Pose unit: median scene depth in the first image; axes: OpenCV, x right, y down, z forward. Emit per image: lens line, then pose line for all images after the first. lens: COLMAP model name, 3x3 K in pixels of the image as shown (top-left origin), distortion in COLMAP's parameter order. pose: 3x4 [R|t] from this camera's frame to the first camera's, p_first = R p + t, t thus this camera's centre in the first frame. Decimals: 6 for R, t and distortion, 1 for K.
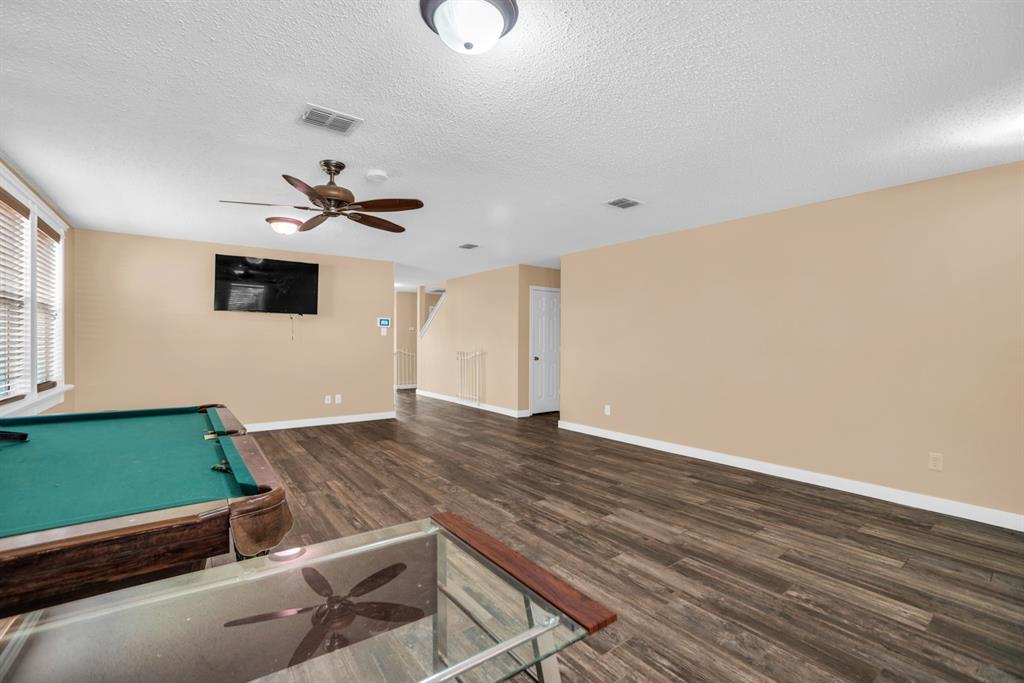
lens RADIAL K [[452.8, 0, 499.0], [0, 452.8, 335.2], [0, 0, 1]] dist [-0.051955, 0.008711]
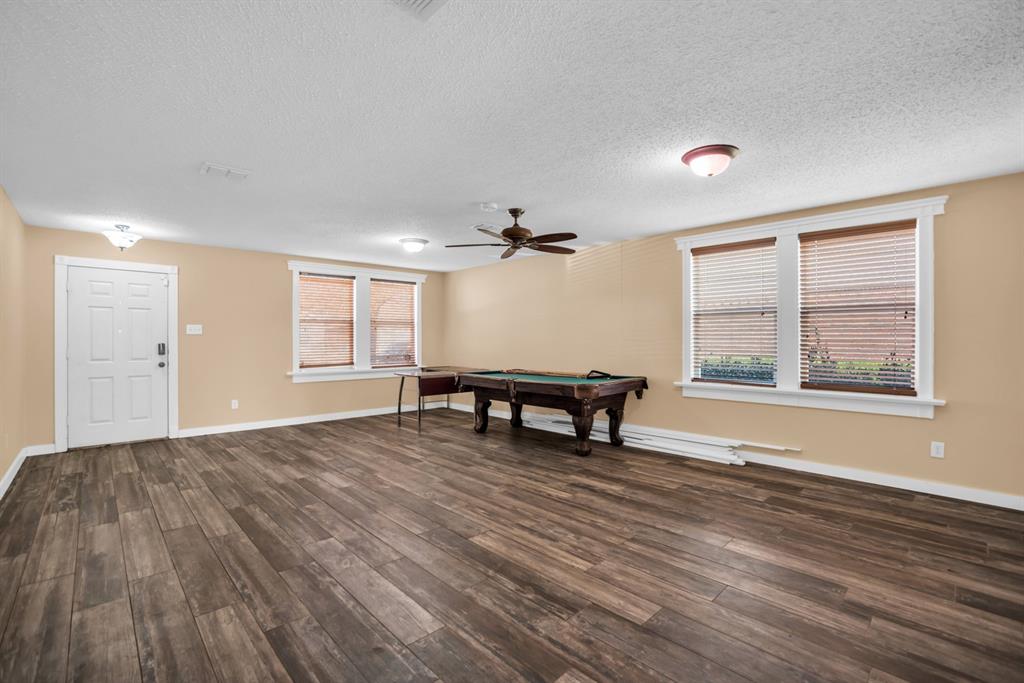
lens RADIAL K [[452.8, 0, 527.8], [0, 452.8, 337.3], [0, 0, 1]] dist [-0.051955, 0.008711]
pose [[-0.983649, -0.005820, -0.180001, -0.146473], [-0.002048, 0.999775, -0.021136, 0.025975], [0.180084, -0.020422, -0.983439, 2.179464]]
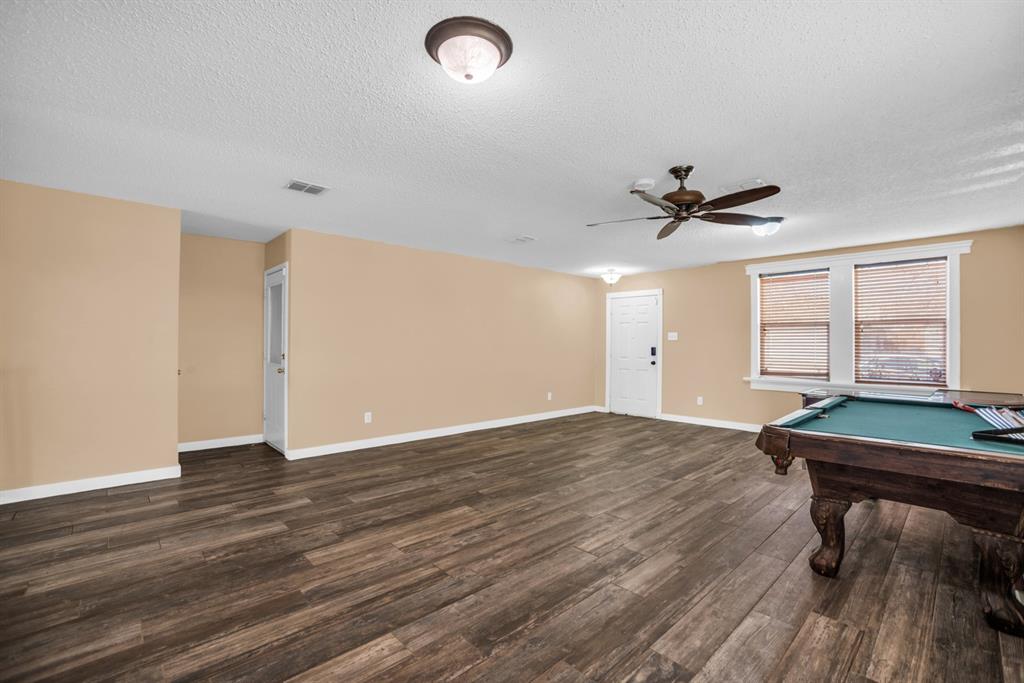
lens RADIAL K [[452.8, 0, 513.1], [0, 452.8, 348.8], [0, 0, 1]] dist [-0.051955, 0.008711]
pose [[-0.145317, -0.014828, 0.989274, -1.201945], [-0.018979, 0.999745, 0.012197, 0.010205], [-0.989203, -0.017003, -0.145562, 1.397427]]
